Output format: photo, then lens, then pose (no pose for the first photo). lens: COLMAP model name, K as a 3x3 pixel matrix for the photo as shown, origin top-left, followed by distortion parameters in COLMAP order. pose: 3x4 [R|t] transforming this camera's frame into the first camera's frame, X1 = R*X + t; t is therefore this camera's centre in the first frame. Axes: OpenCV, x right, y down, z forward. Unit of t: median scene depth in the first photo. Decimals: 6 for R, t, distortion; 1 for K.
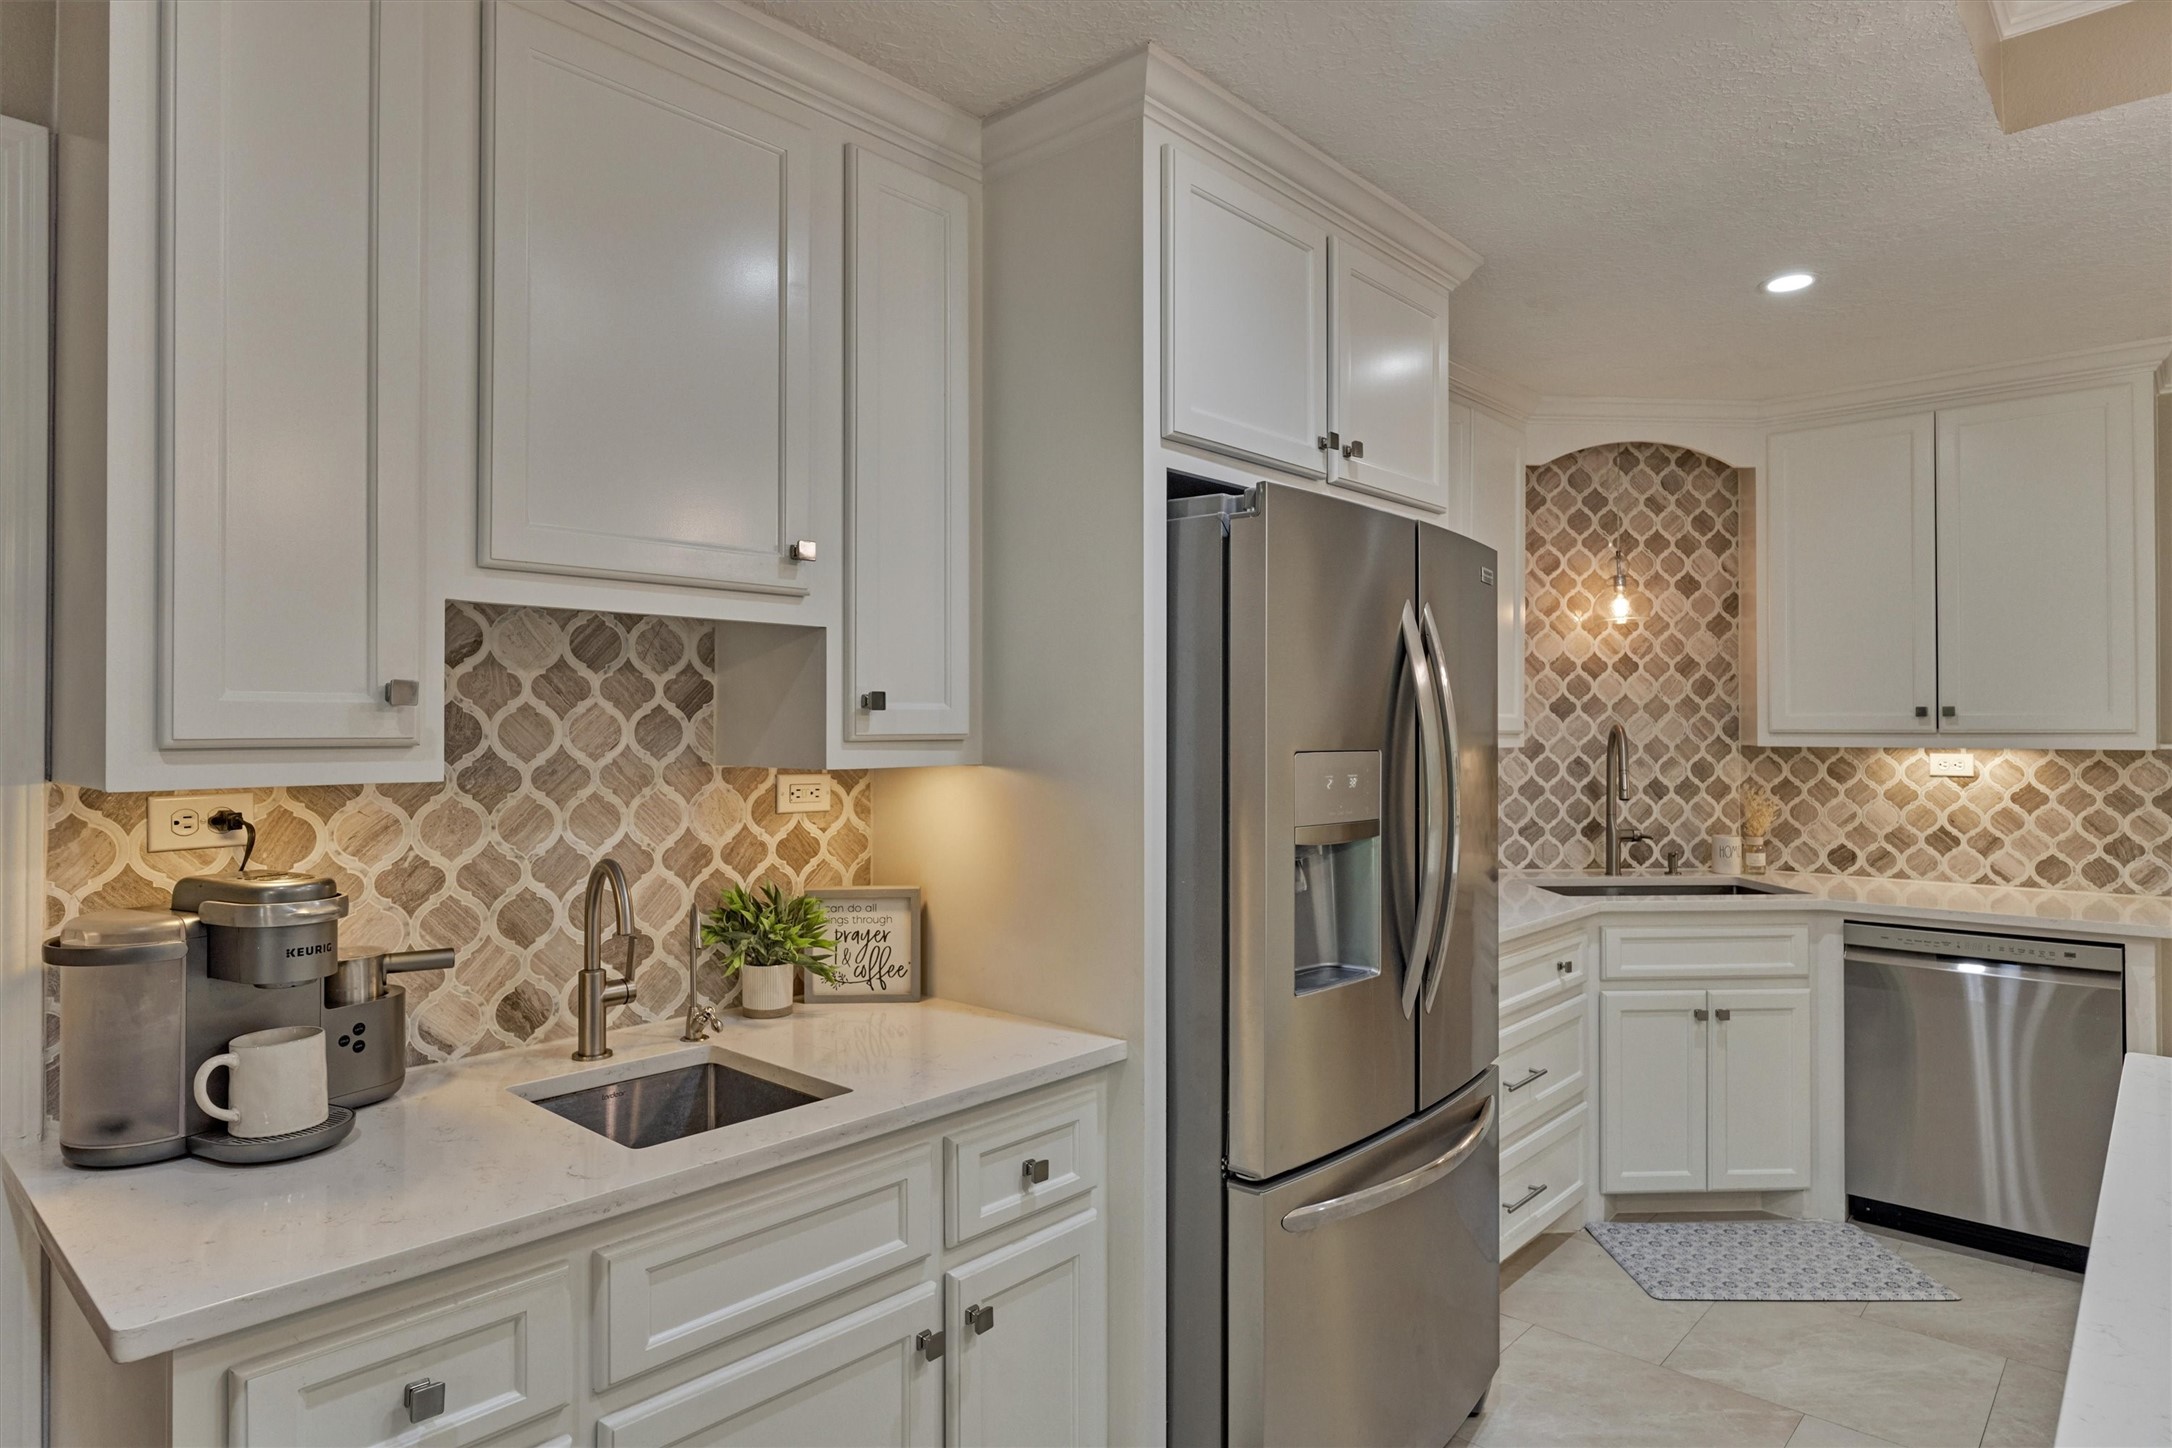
lens RADIAL K [[1251.0, 0, 1085.0], [0, 1251.0, 728.8], [0, 0, 1]] dist [0.001049, 0.000222]
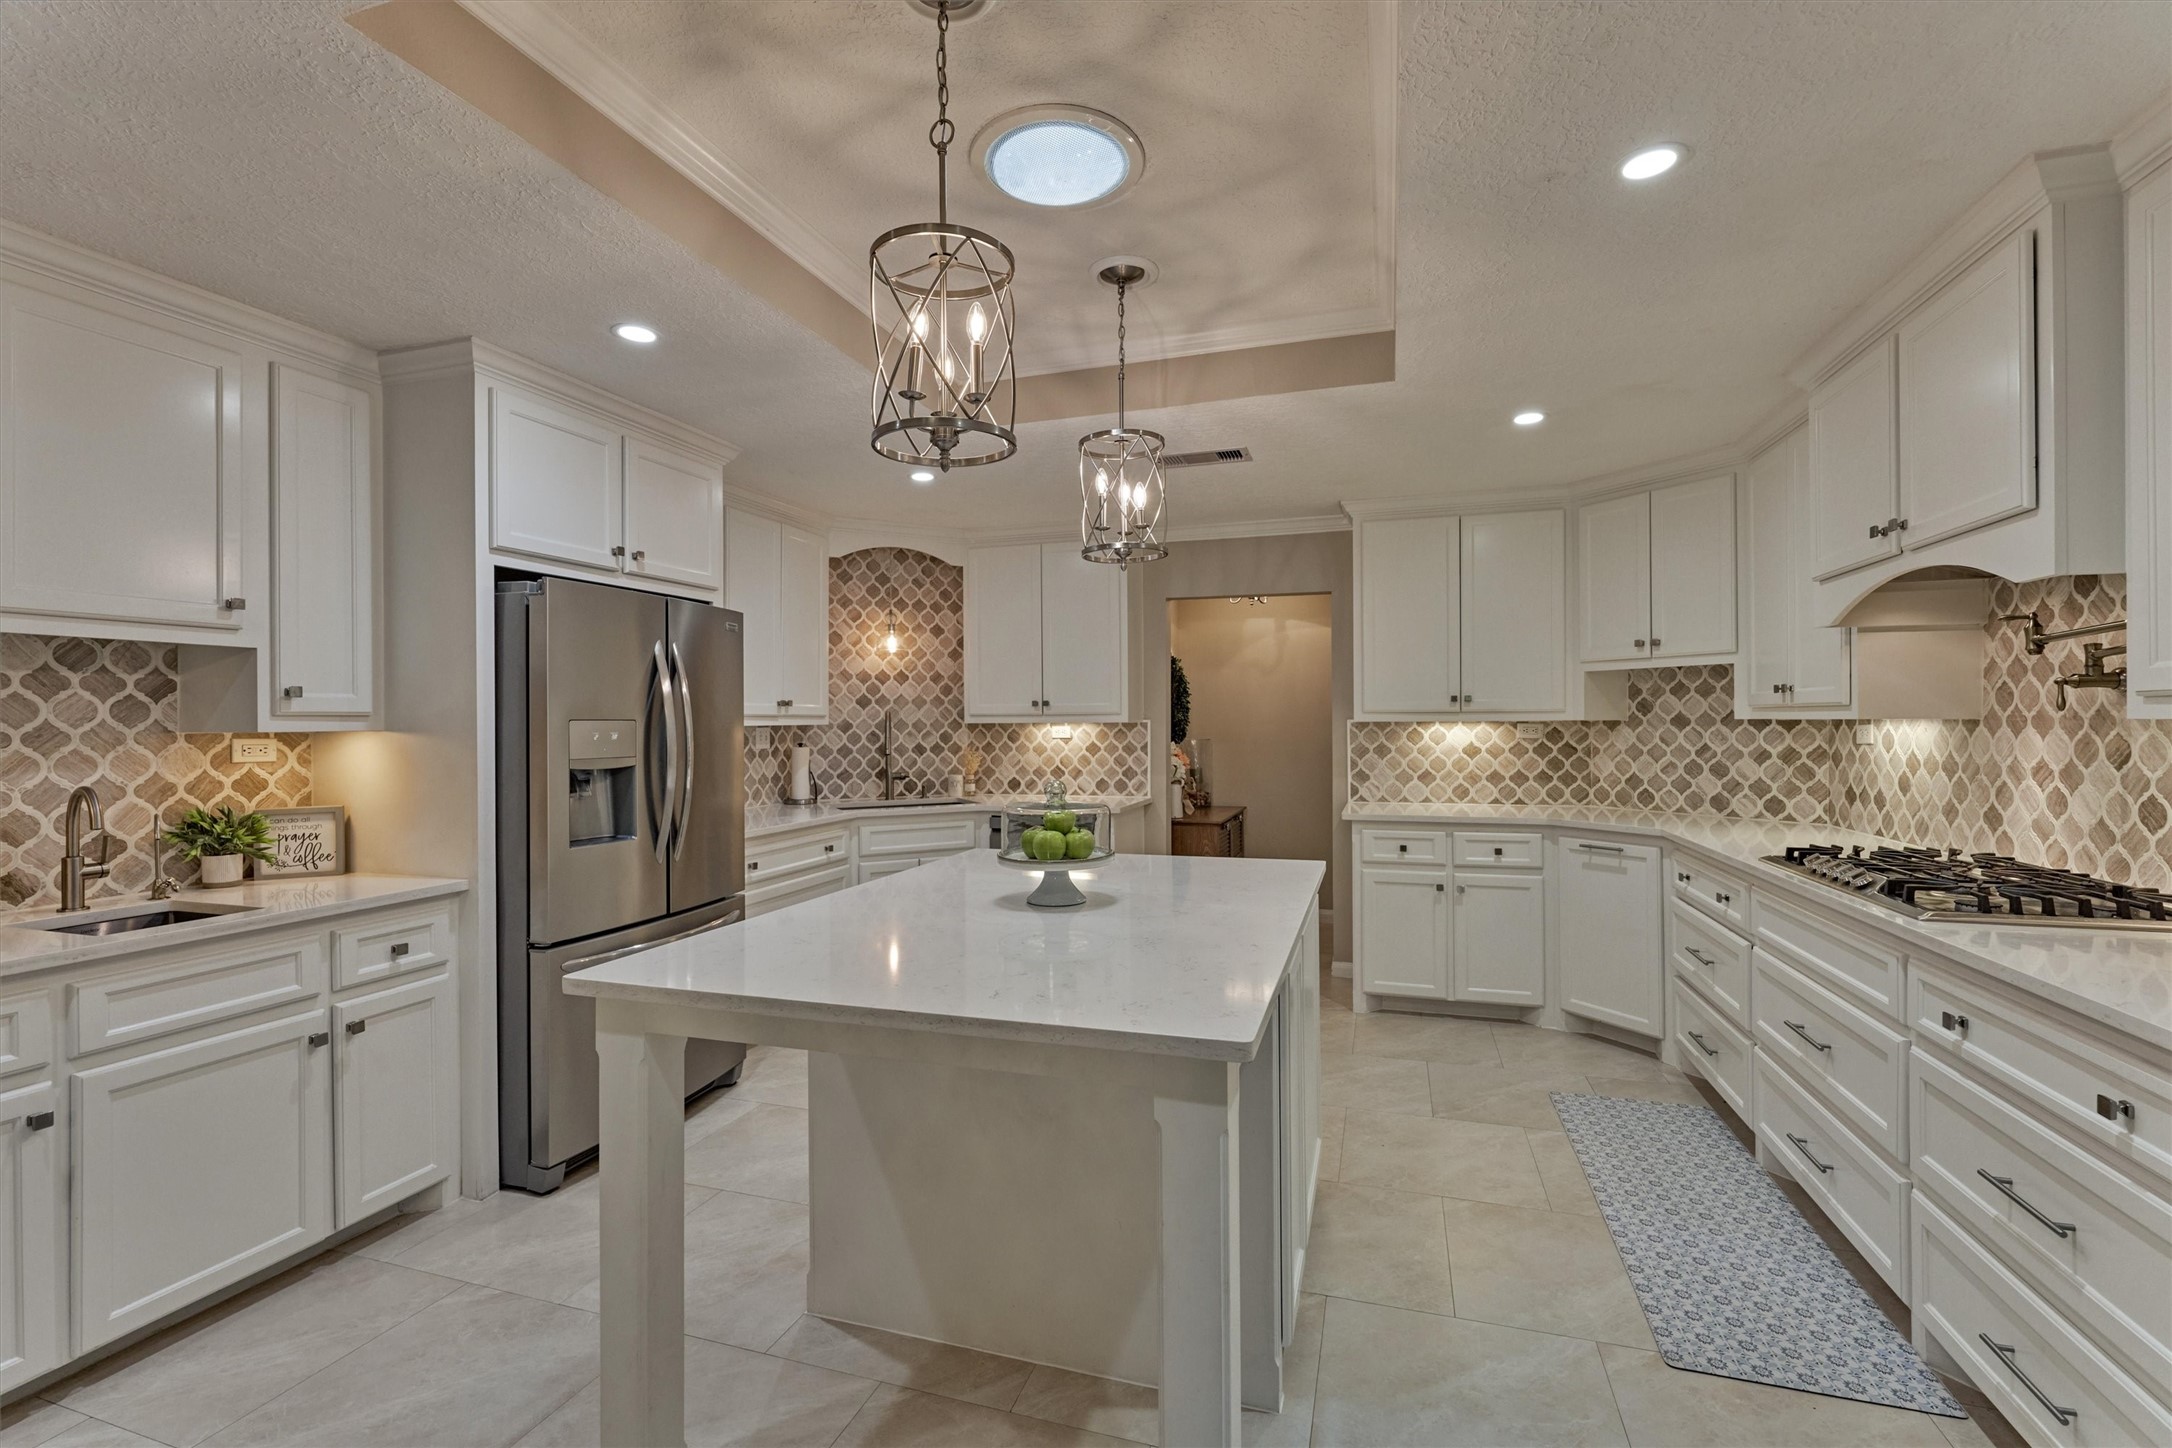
lens RADIAL K [[952.9, 0, 1086.0], [0, 952.9, 724.0], [0, 0, 1]] dist [-0.003796, 0.000578]
pose [[0.911528, -0.008178, 0.411157, 0.254773], [0.007946, 0.999966, 0.002273, 0.024651], [-0.411162, 0.001195, 0.911562, -0.564217]]
